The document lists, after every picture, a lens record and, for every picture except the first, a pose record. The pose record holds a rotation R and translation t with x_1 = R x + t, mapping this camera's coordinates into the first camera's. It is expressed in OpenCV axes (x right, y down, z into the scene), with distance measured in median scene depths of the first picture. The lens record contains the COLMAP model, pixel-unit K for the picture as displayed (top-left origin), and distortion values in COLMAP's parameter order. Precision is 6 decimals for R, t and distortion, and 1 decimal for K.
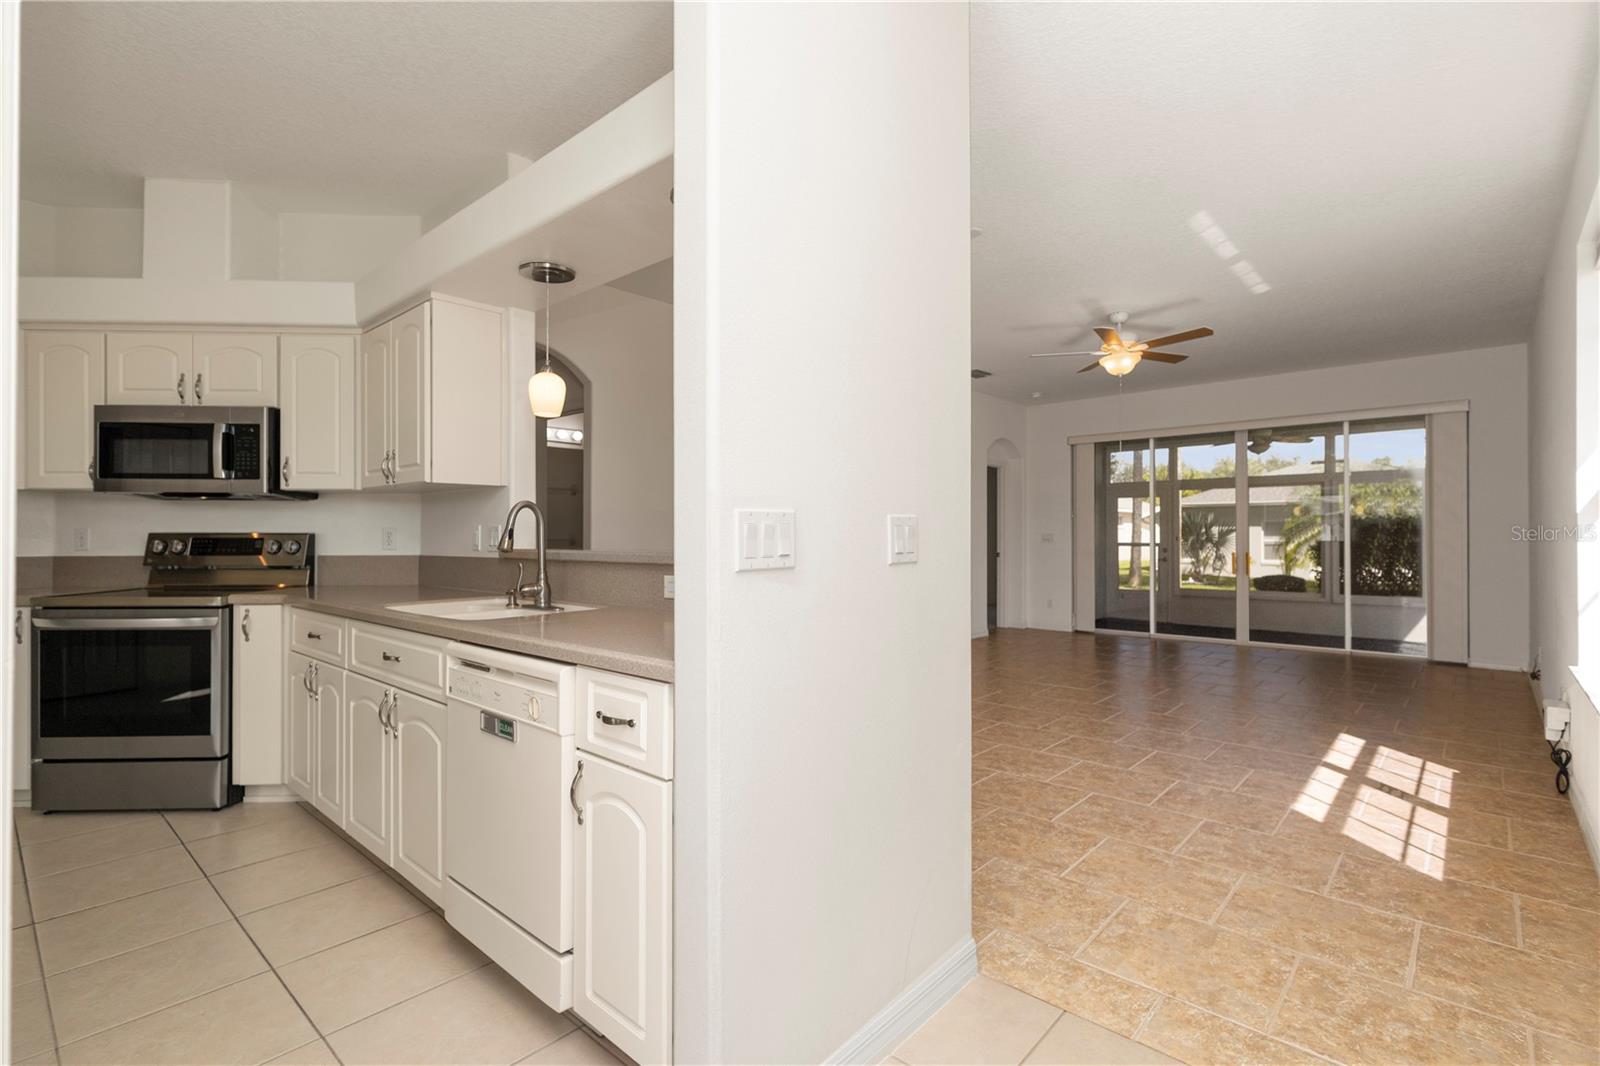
lens RADIAL K [[734.6, 0, 801.9], [0, 734.6, 530.8], [0, 0, 1]] dist [0.015146, -0.004407]
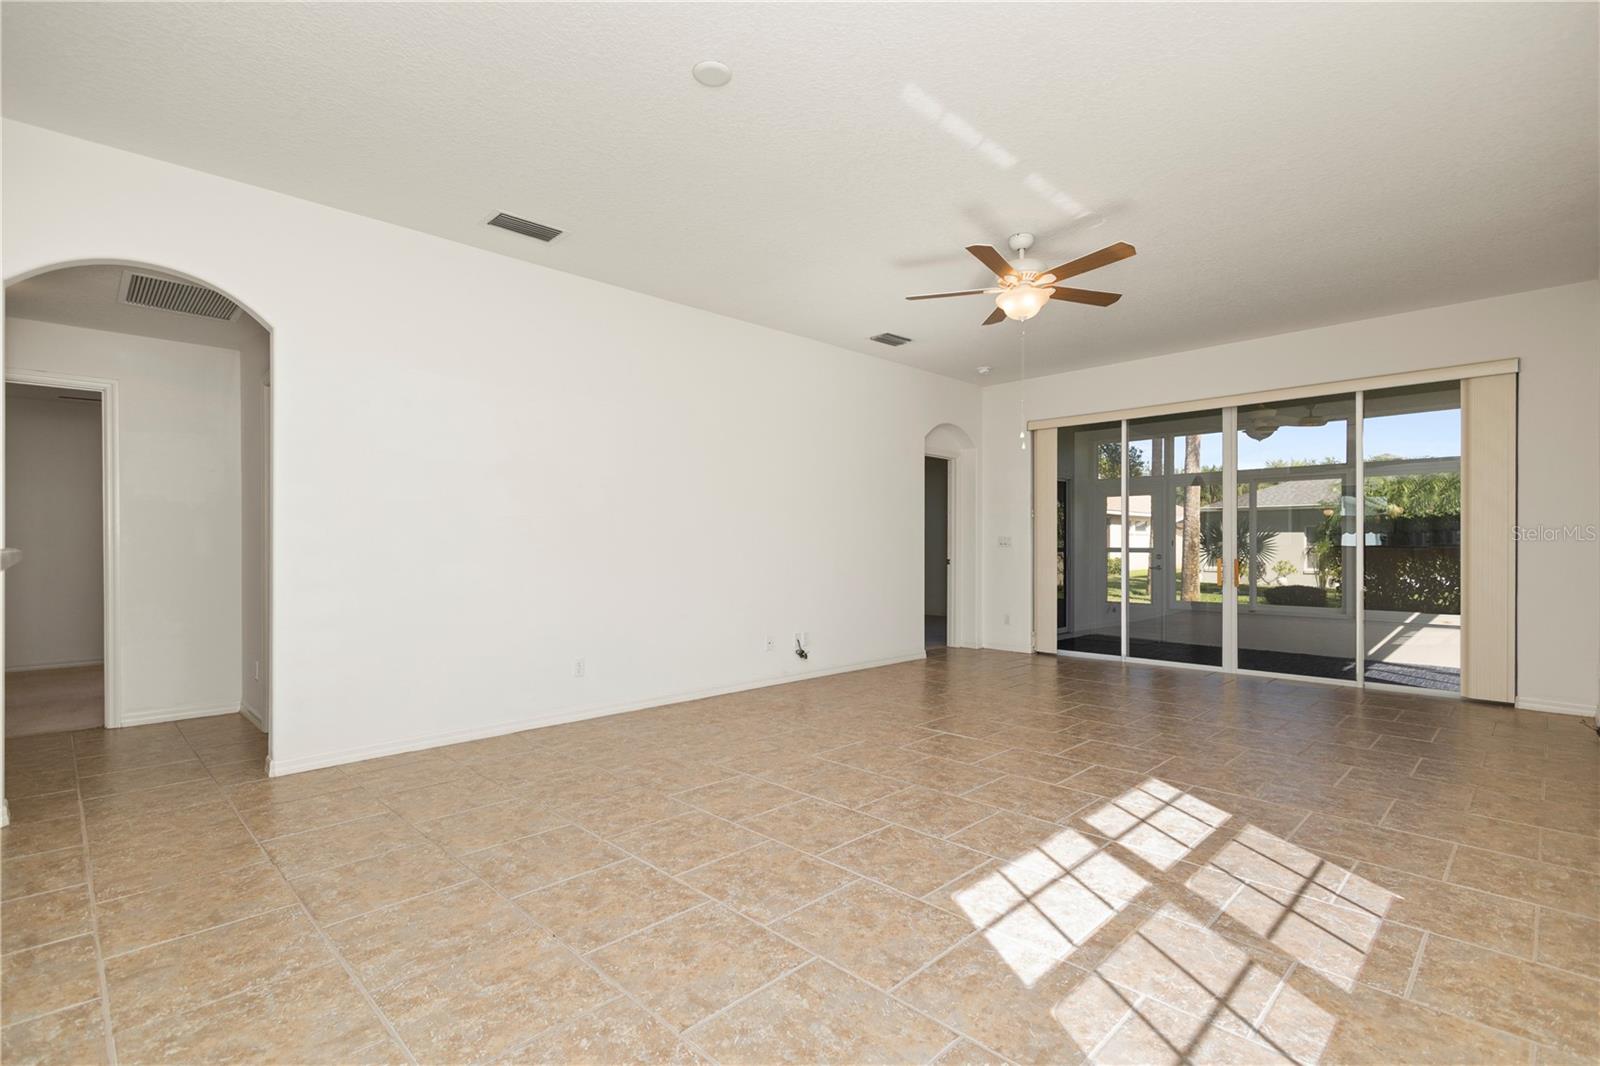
lens RADIAL K [[734.6, 0, 812.3], [0, 734.6, 542.6], [0, 0, 1]] dist [0.015146, -0.004407]
pose [[0.998923, -0.000966, -0.046378, 0.388593], [0.001203, 0.999986, 0.005069, 0.015872], [0.046373, -0.005120, 0.998911, 0.375350]]
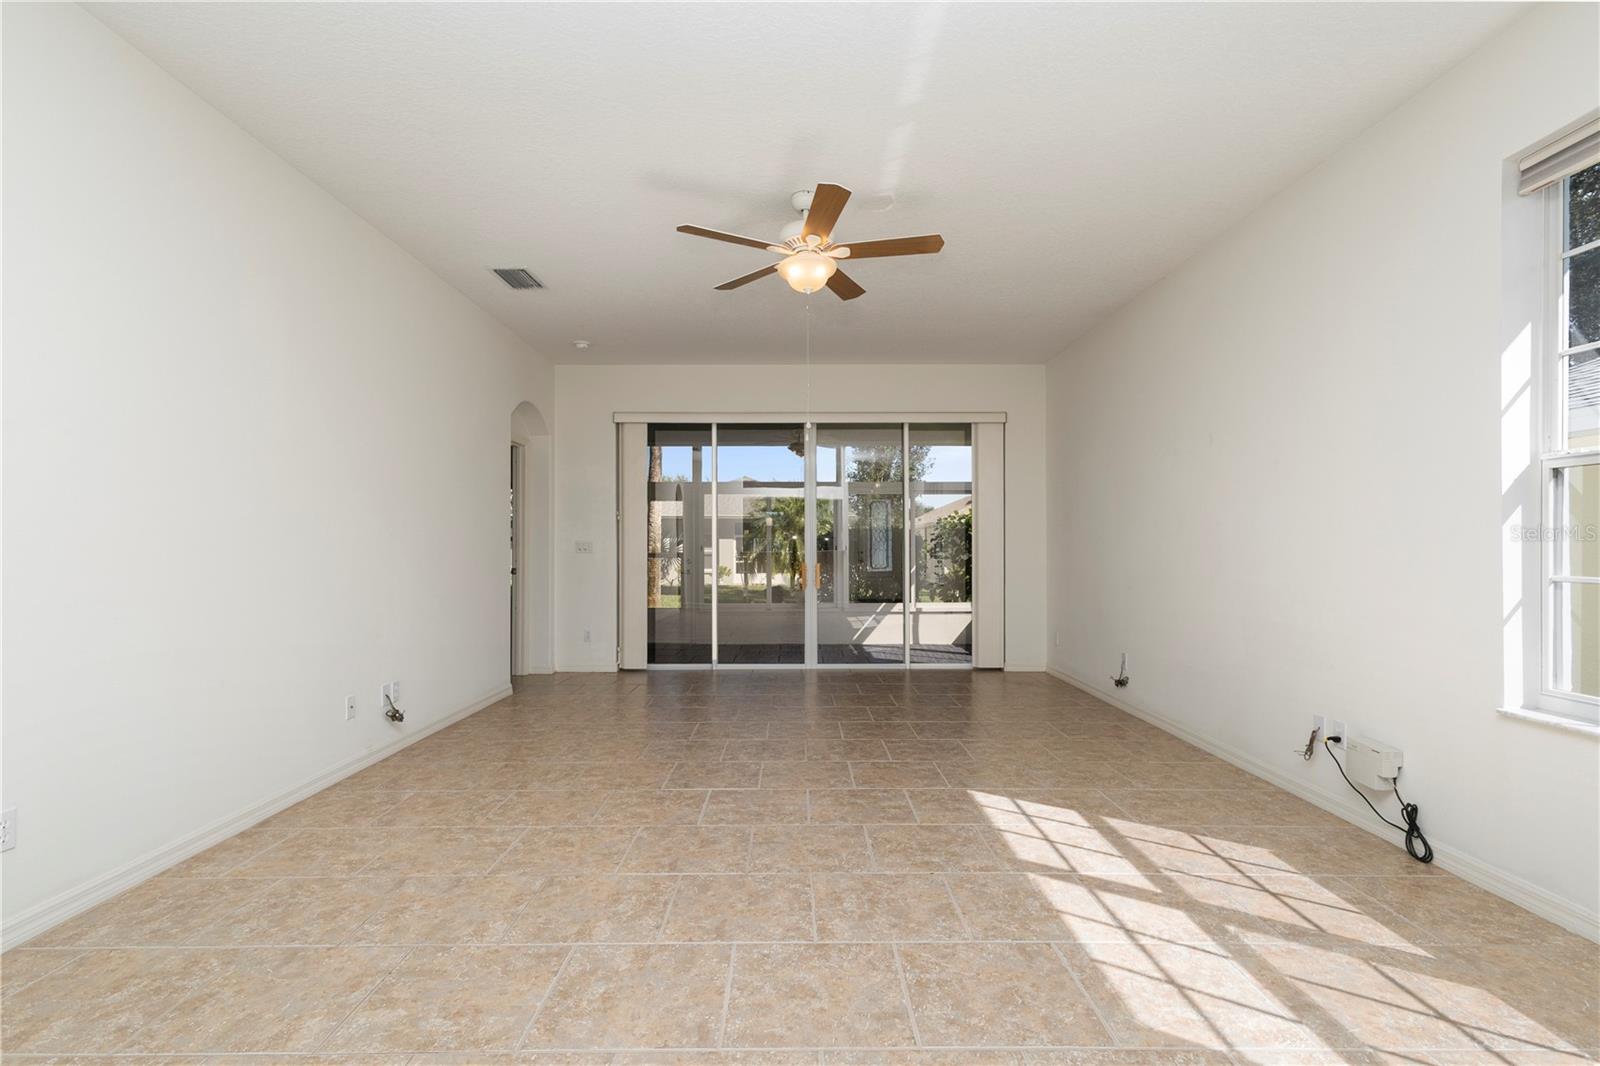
lens RADIAL K [[734.6, 0, 787.4], [0, 734.6, 540.2], [0, 0, 1]] dist [0.015146, -0.004407]
pose [[0.742990, 0.006423, 0.669272, -0.016607], [-0.004540, 0.999979, -0.004557, 0.014791], [-0.669287, 0.000347, 0.743004, 0.813245]]
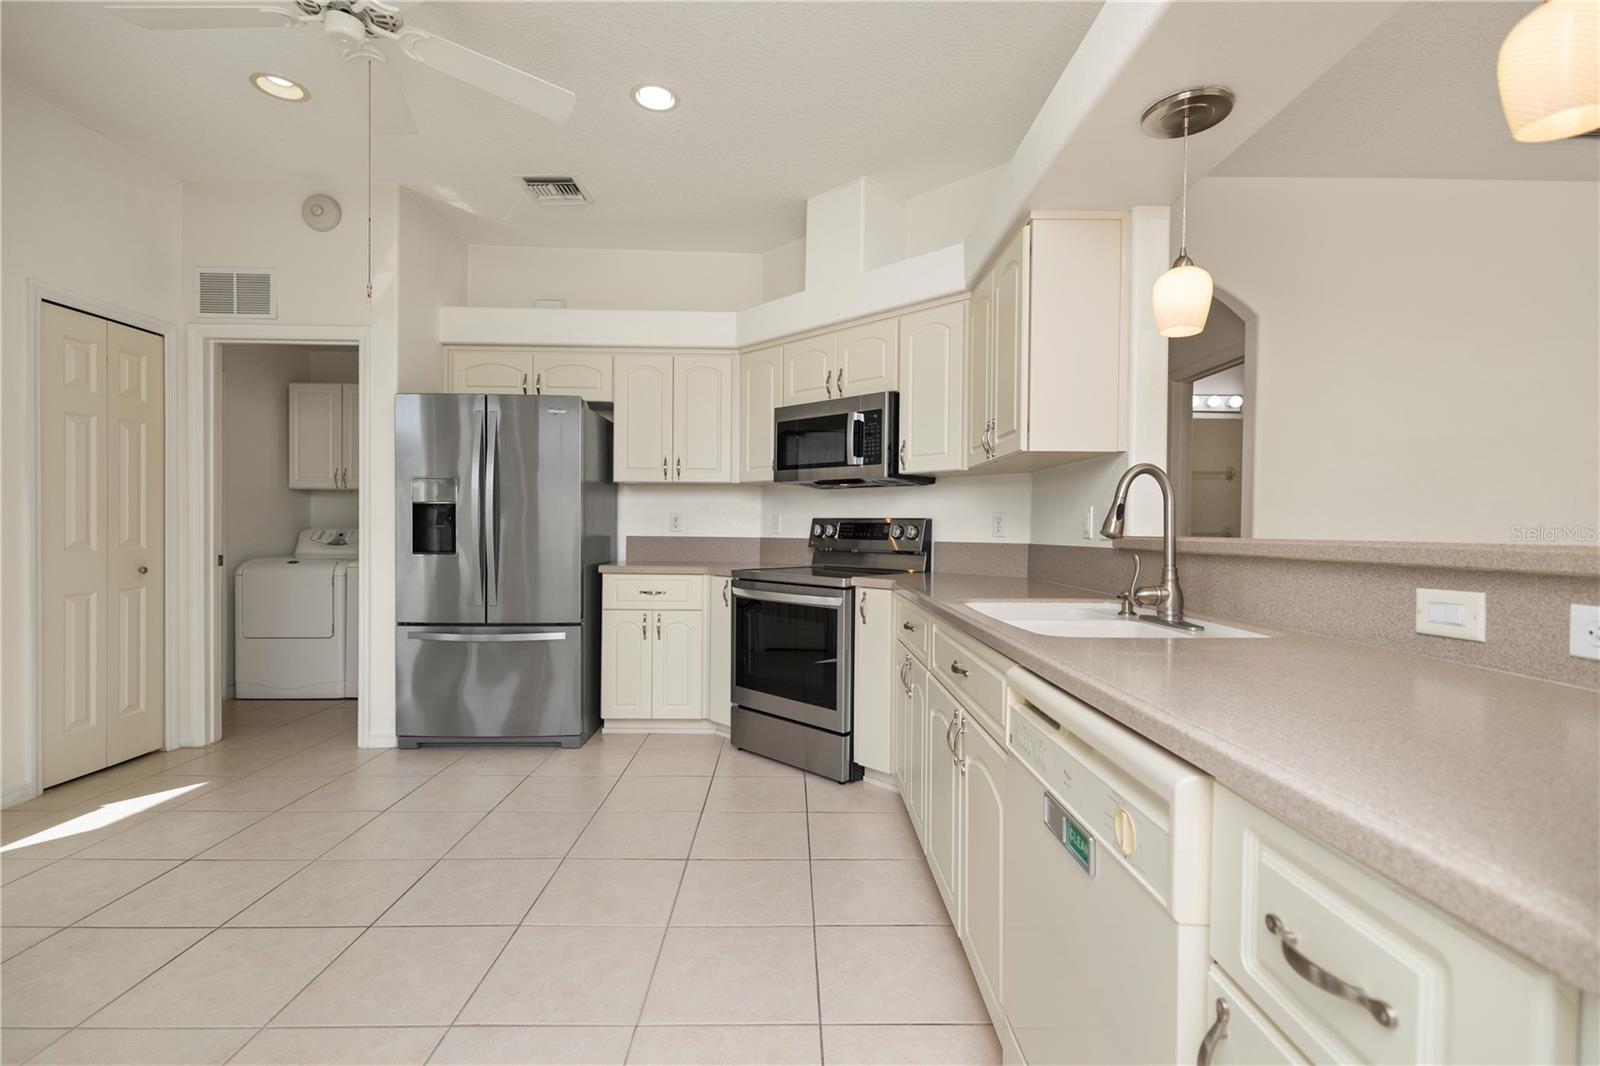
lens RADIAL K [[734.6, 0, 797.5], [0, 734.6, 535.7], [0, 0, 1]] dist [0.015146, -0.004407]
pose [[0.674194, 0.015337, -0.738395, -0.067940], [-0.006470, 0.999869, 0.014861, 0.013582], [0.738526, -0.005242, 0.674205, 0.235203]]
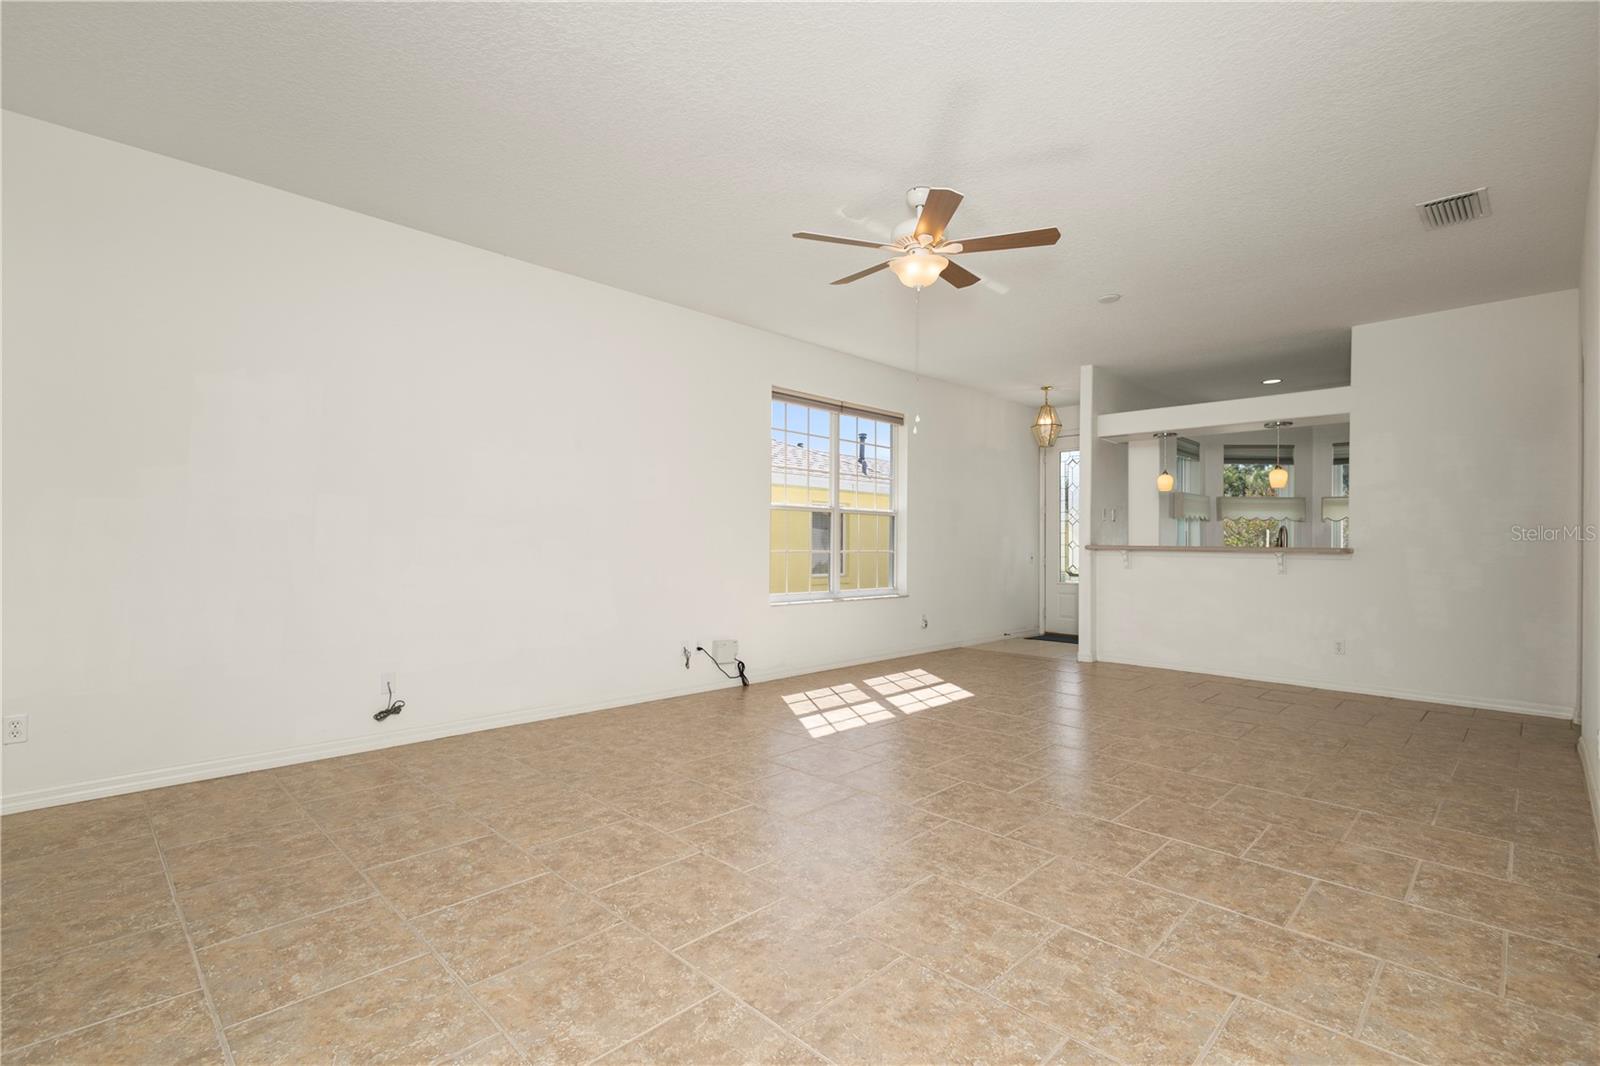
lens RADIAL K [[734.6, 0, 805.4], [0, 734.6, 533.6], [0, 0, 1]] dist [0.015146, -0.004407]
pose [[-0.999249, -0.008082, 0.037894, 0.770374], [-0.008858, 0.999754, -0.020351, 0.034622], [-0.037720, -0.020671, -0.999075, 2.518184]]
